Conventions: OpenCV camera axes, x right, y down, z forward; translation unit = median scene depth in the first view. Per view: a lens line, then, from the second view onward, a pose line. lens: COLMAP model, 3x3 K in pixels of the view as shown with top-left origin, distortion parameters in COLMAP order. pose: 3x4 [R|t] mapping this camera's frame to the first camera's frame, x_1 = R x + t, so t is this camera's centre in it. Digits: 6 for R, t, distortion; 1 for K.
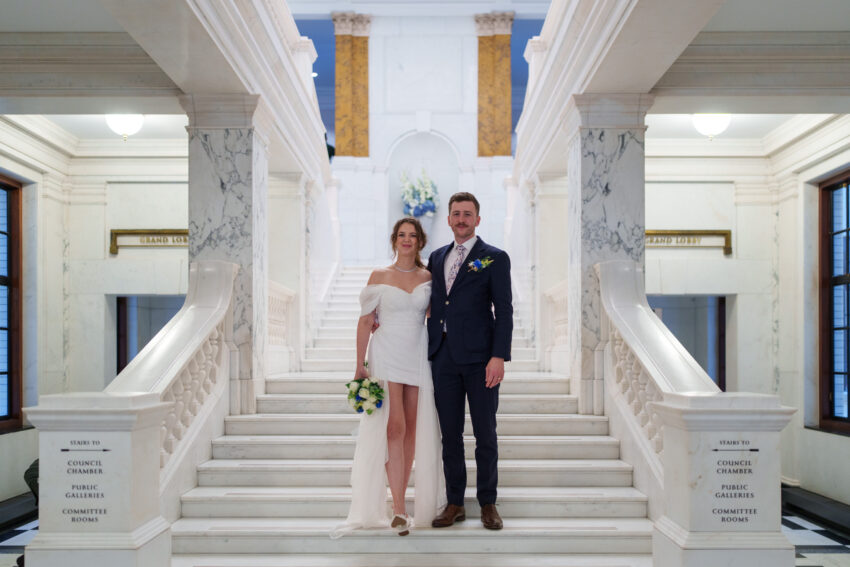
lens RADIAL K [[980.3, 0, 423.2], [0, 980.3, 364.1], [0, 0, 1]] dist [-0.006851, -0.009286]
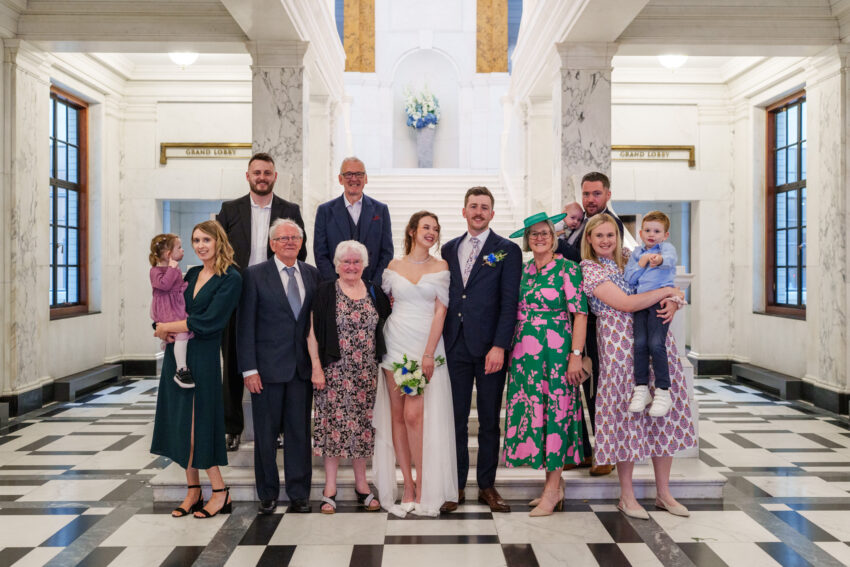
lens RADIAL K [[1002.1, 0, 425.0], [0, 1002.1, 283.5], [0, 0, 1]] dist [-0.011231, -0.021586]
pose [[0.999966, 0.002484, 0.007810, -0.019968], [-0.002567, 0.999941, 0.010556, 0.019343], [-0.007784, -0.010575, 0.999914, -0.233491]]
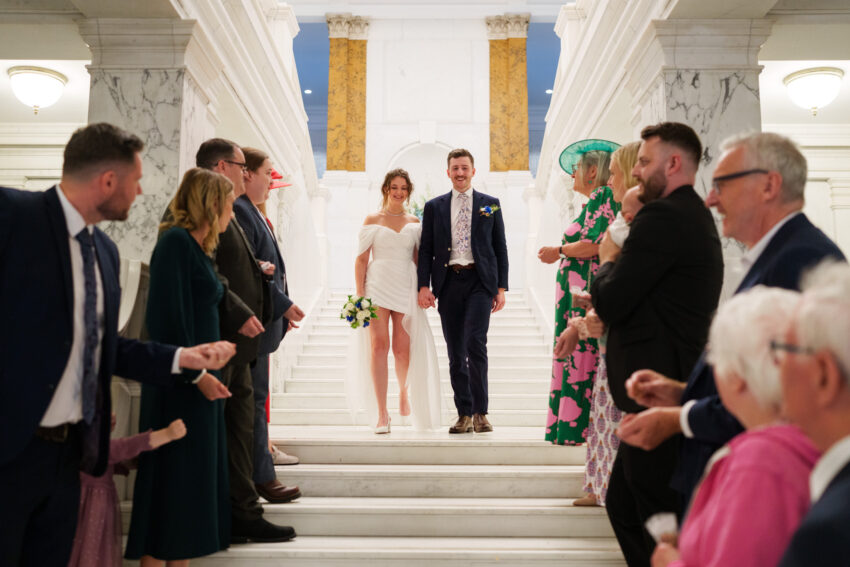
lens RADIAL K [[1031.5, 0, 433.8], [0, 1031.5, 243.2], [0, 0, 1]] dist [-0.006887, 0.004567]
pose [[0.999951, 0.005222, 0.008407, -0.003915], [-0.003812, 0.987144, -0.159789, -0.004483], [-0.009133, 0.159749, 0.987115, 0.239325]]
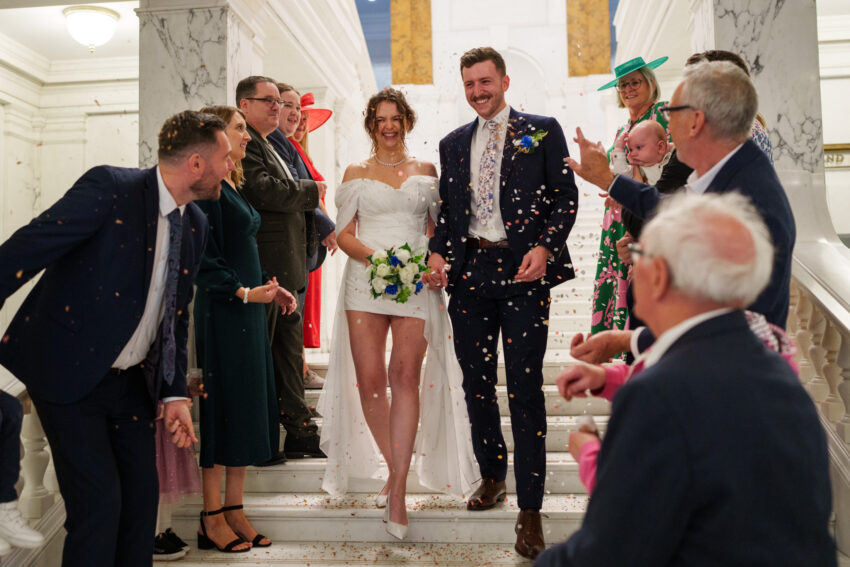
lens RADIAL K [[1125.8, 0, 362.5], [0, 1125.8, 244.9], [0, 0, 1]] dist [-0.019752, 0.048338]
pose [[0.990510, -0.028707, -0.134408, 0.019212], [0.017465, 0.996305, -0.084086, -0.001399], [0.136325, 0.080941, 0.987352, 0.183293]]
